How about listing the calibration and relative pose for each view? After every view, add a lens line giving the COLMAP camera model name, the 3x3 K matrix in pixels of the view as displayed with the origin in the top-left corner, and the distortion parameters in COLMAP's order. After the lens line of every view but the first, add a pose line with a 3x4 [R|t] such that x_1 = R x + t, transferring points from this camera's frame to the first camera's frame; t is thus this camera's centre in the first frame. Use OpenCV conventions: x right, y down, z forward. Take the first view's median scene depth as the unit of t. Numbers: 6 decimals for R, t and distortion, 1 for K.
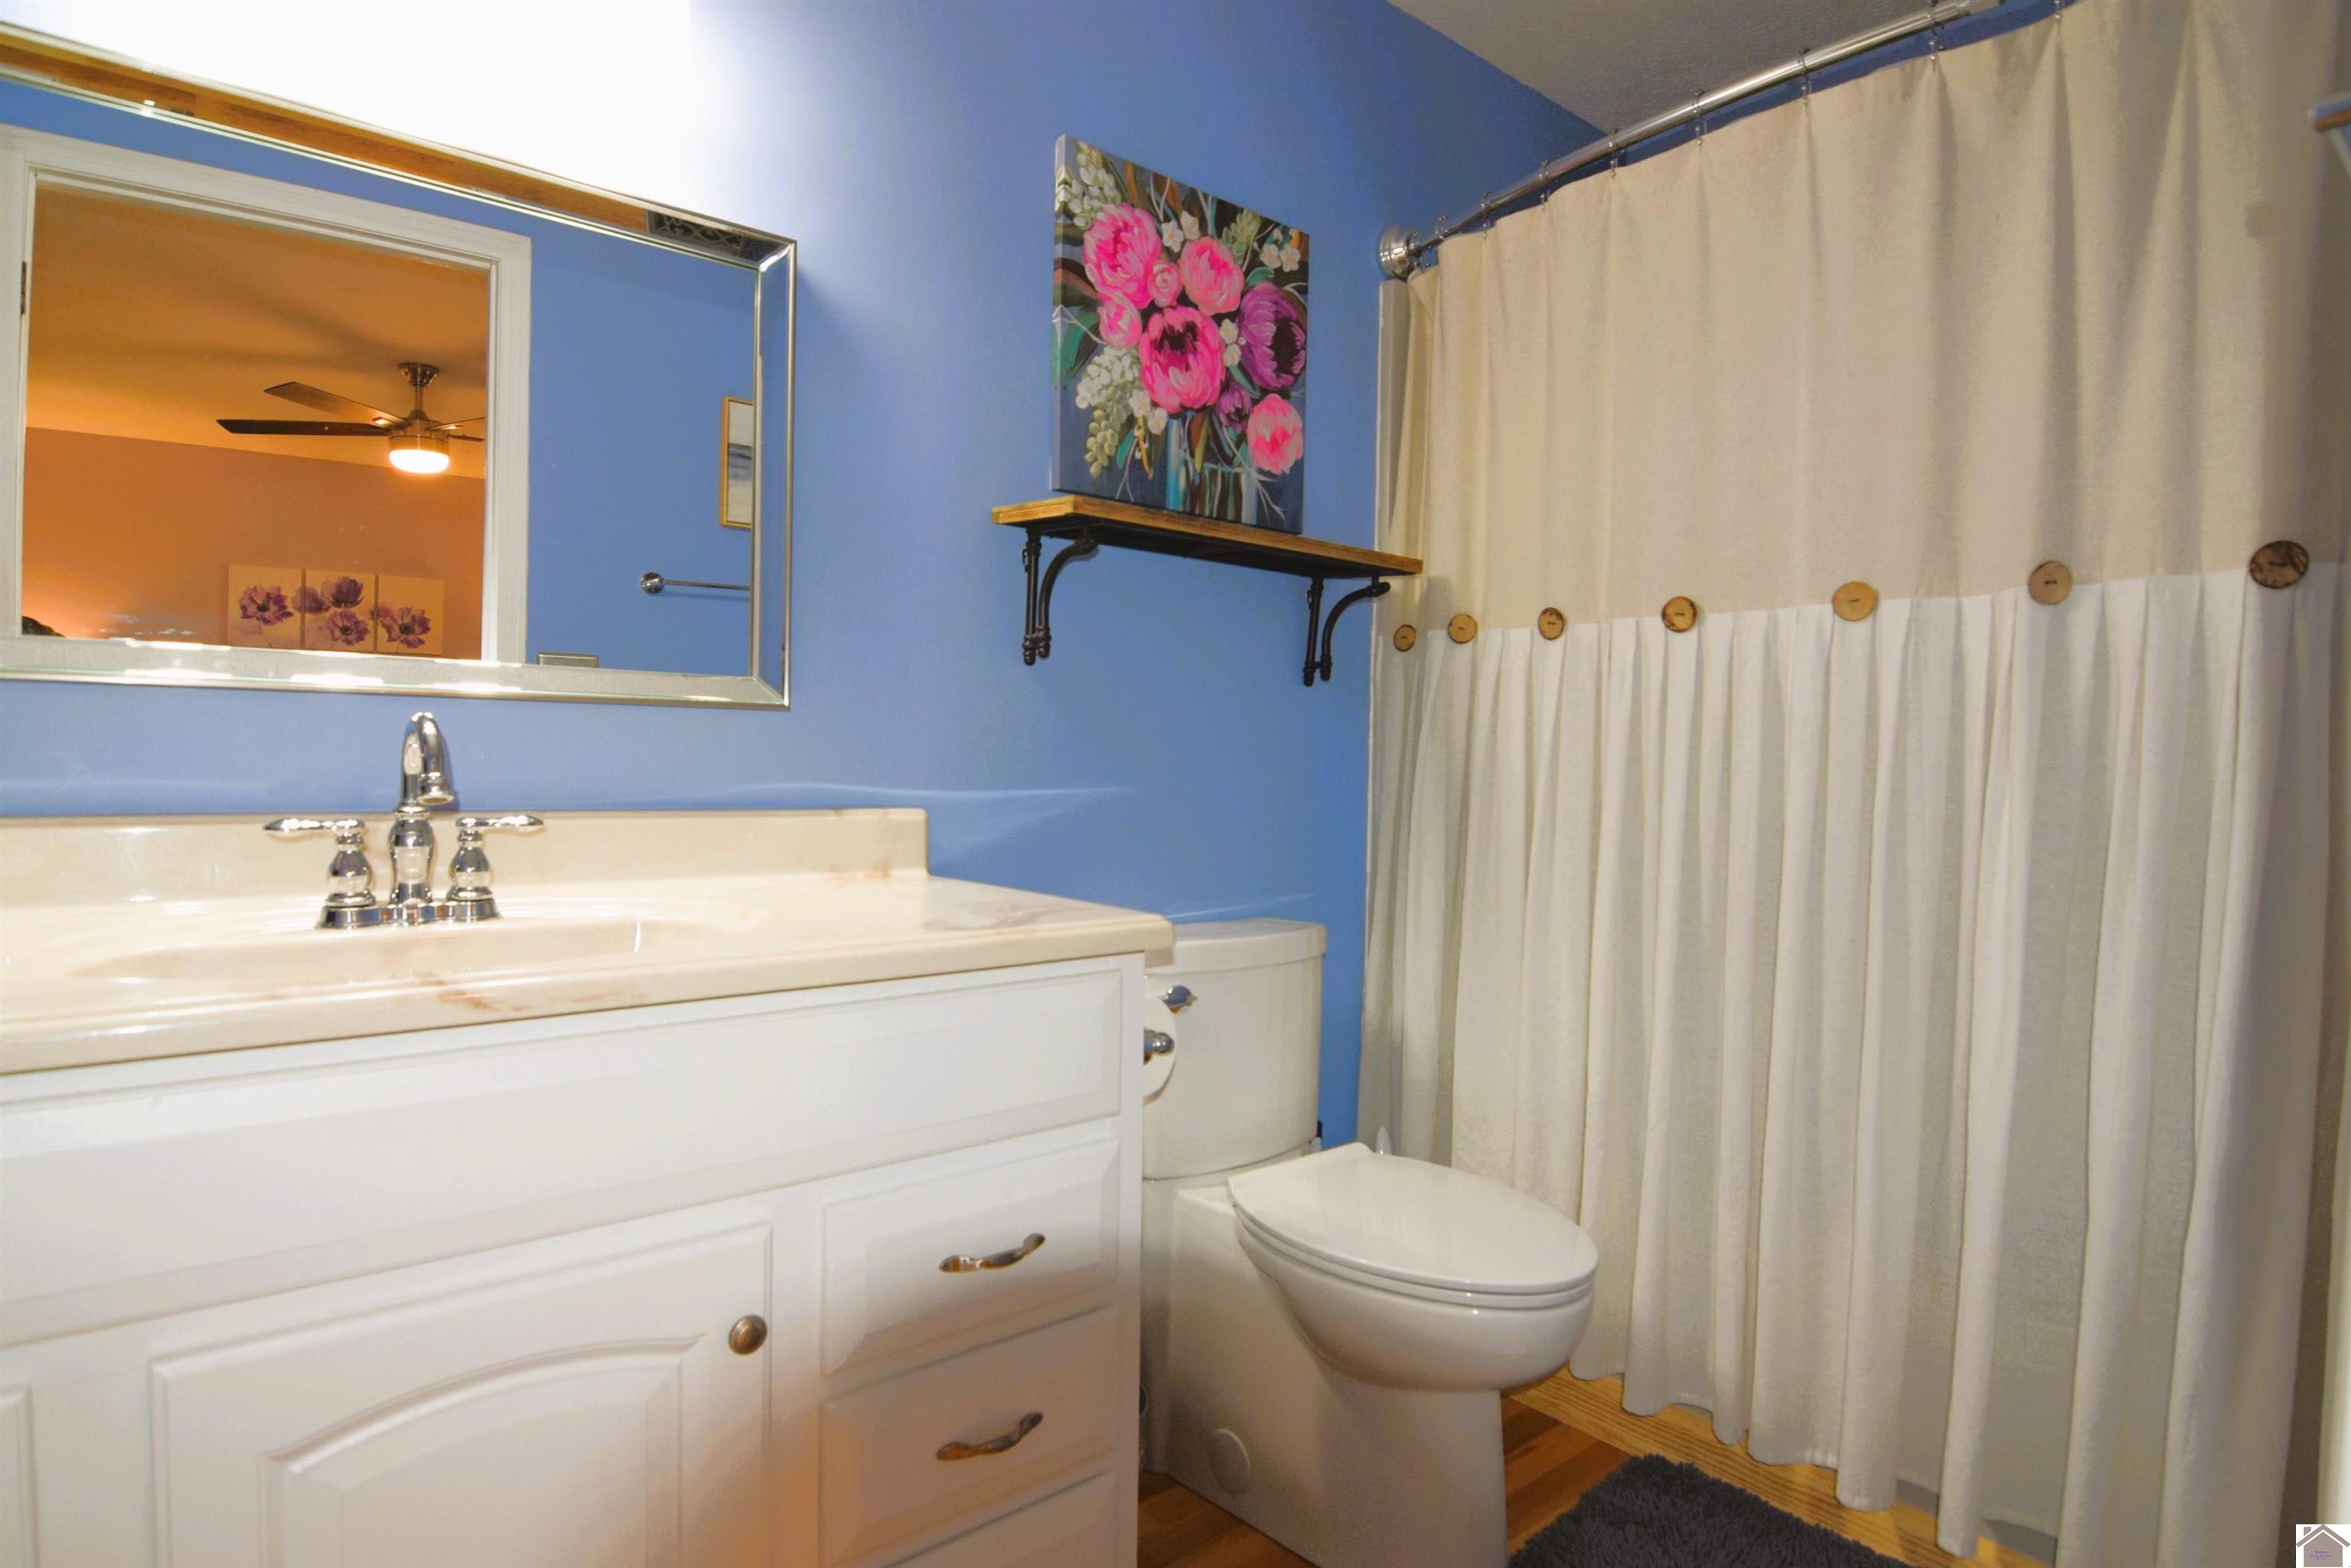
lens RADIAL K [[1168.8, 0, 1175.5], [0, 1168.8, 784.0], [0, 0, 1]] dist [0.000059, -0.017891]
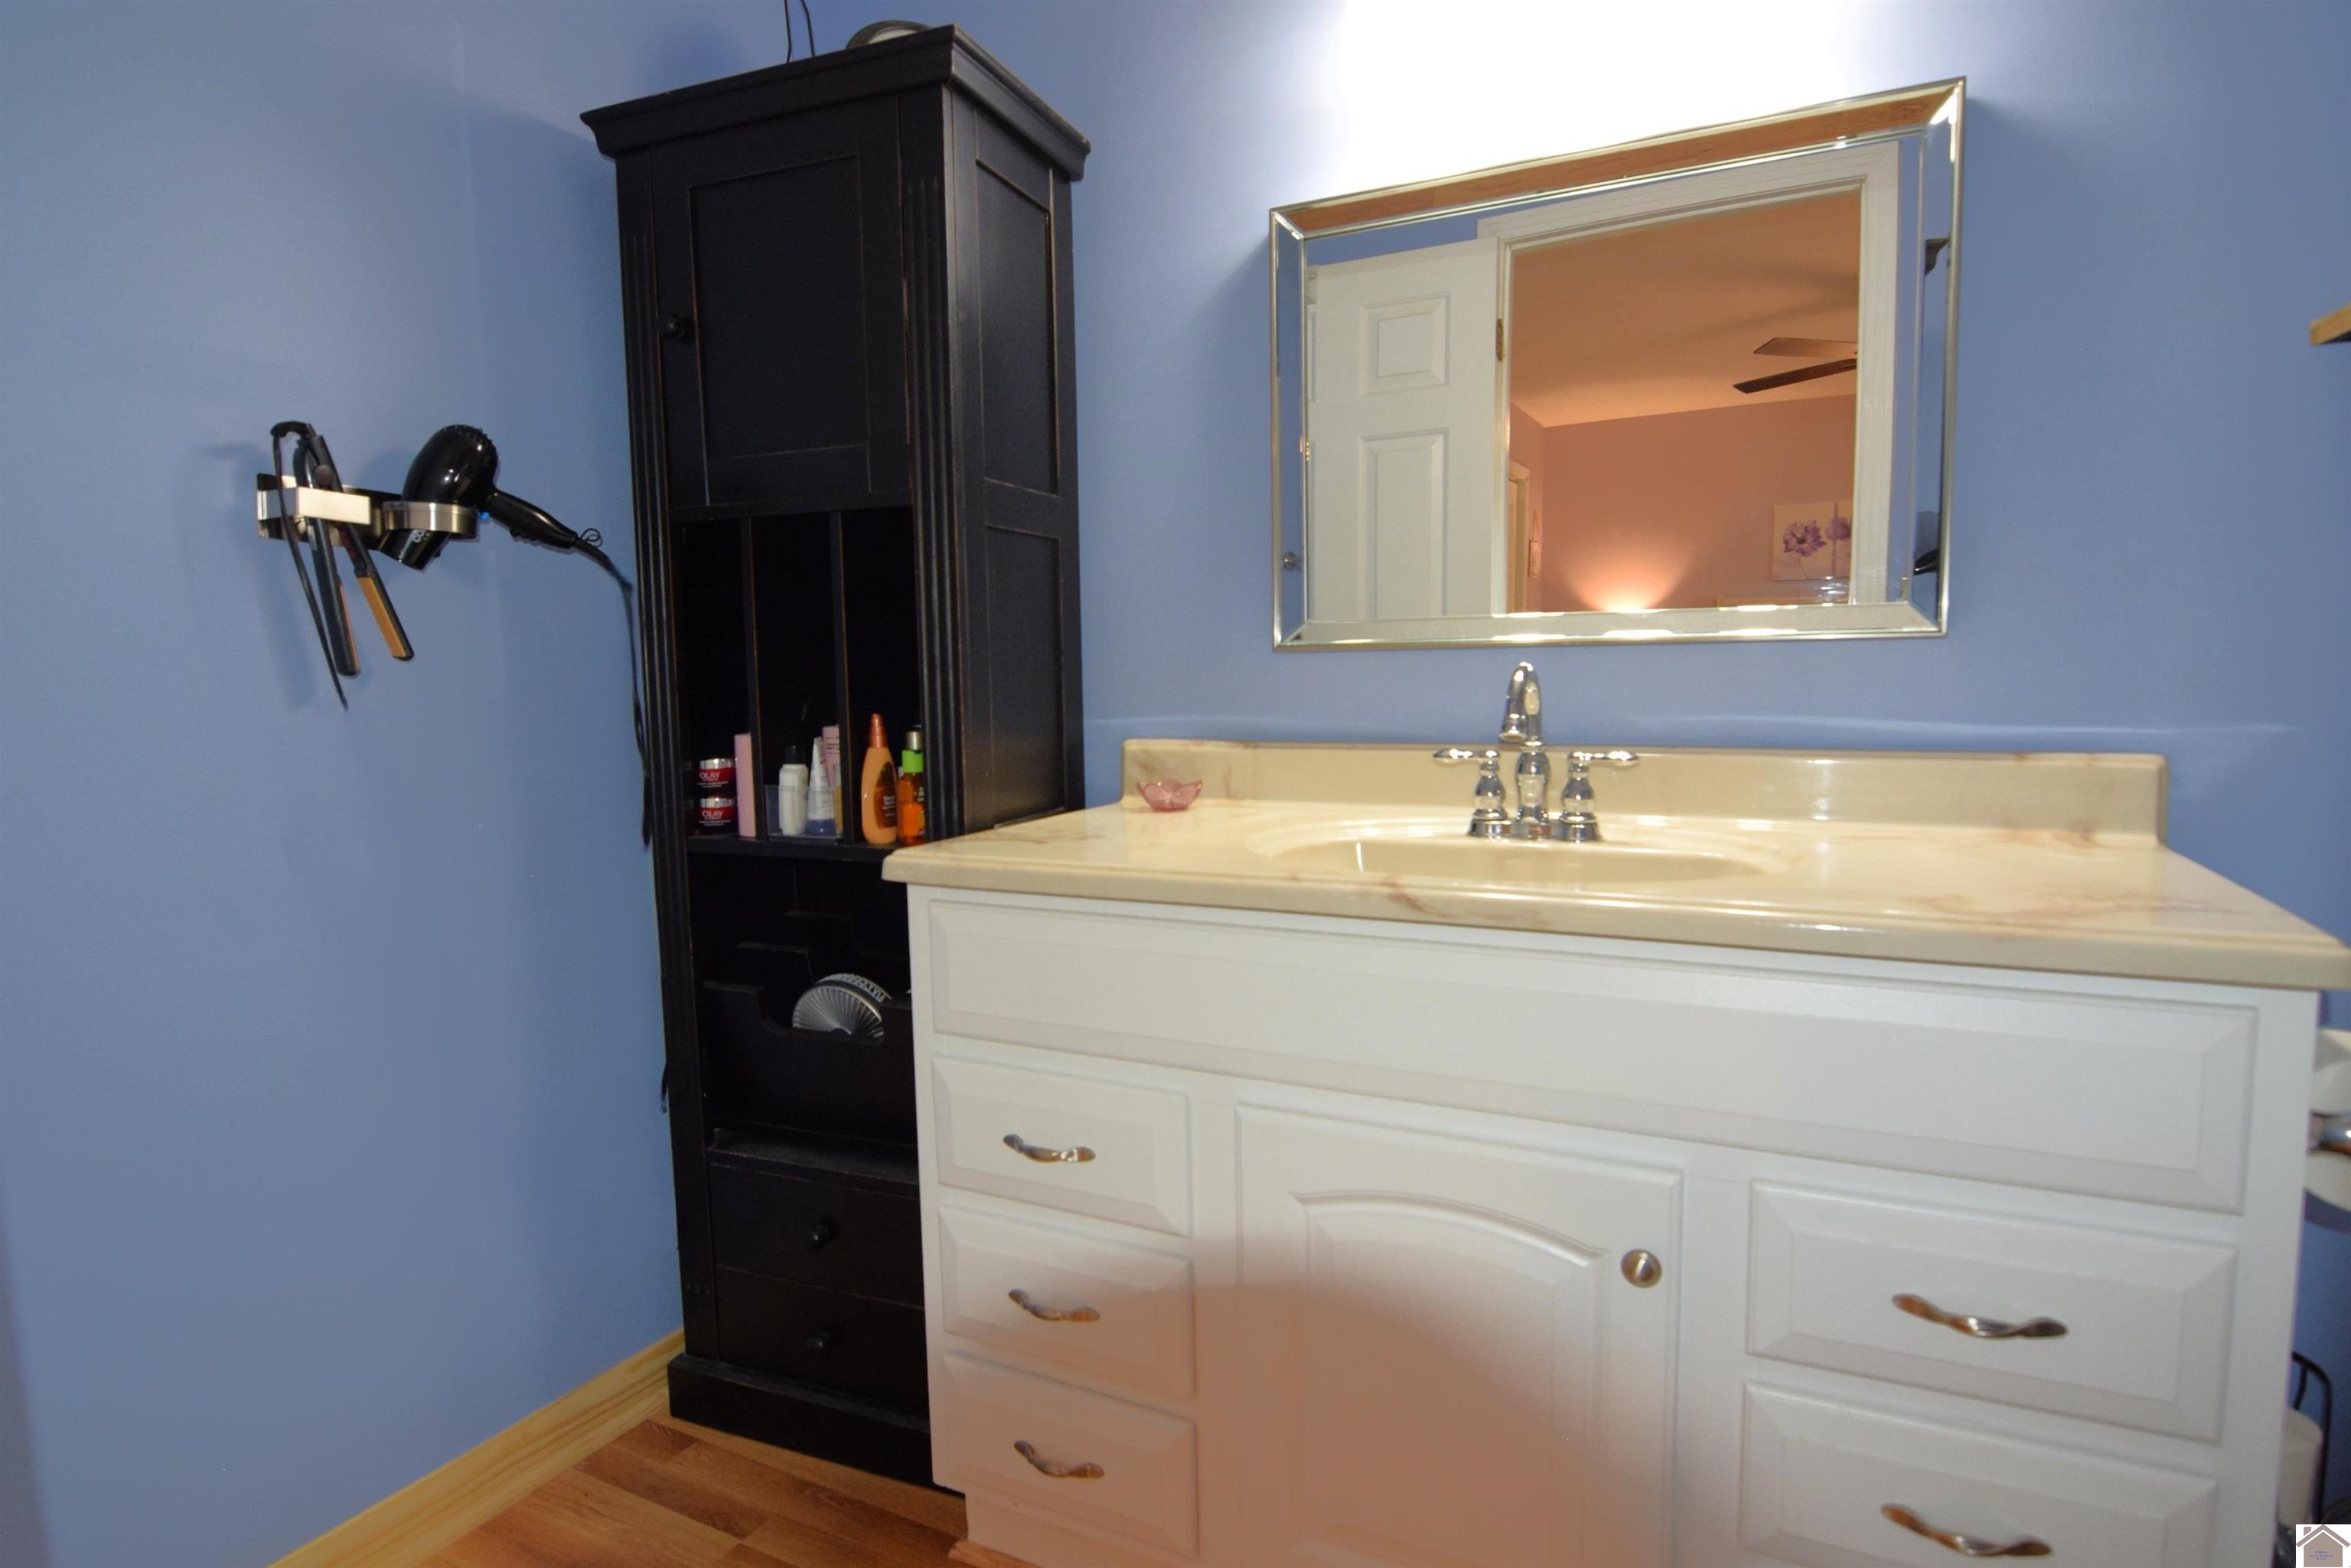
lens RADIAL K [[1168.8, 0, 1175.5], [0, 1168.8, 784.0], [0, 0, 1]] dist [0.000059, -0.017891]
pose [[0.439261, 0.055931, -0.896617, 0.258630], [0.003308, 0.997953, 0.063873, -0.014522], [0.898354, -0.031023, 0.438176, 0.145397]]
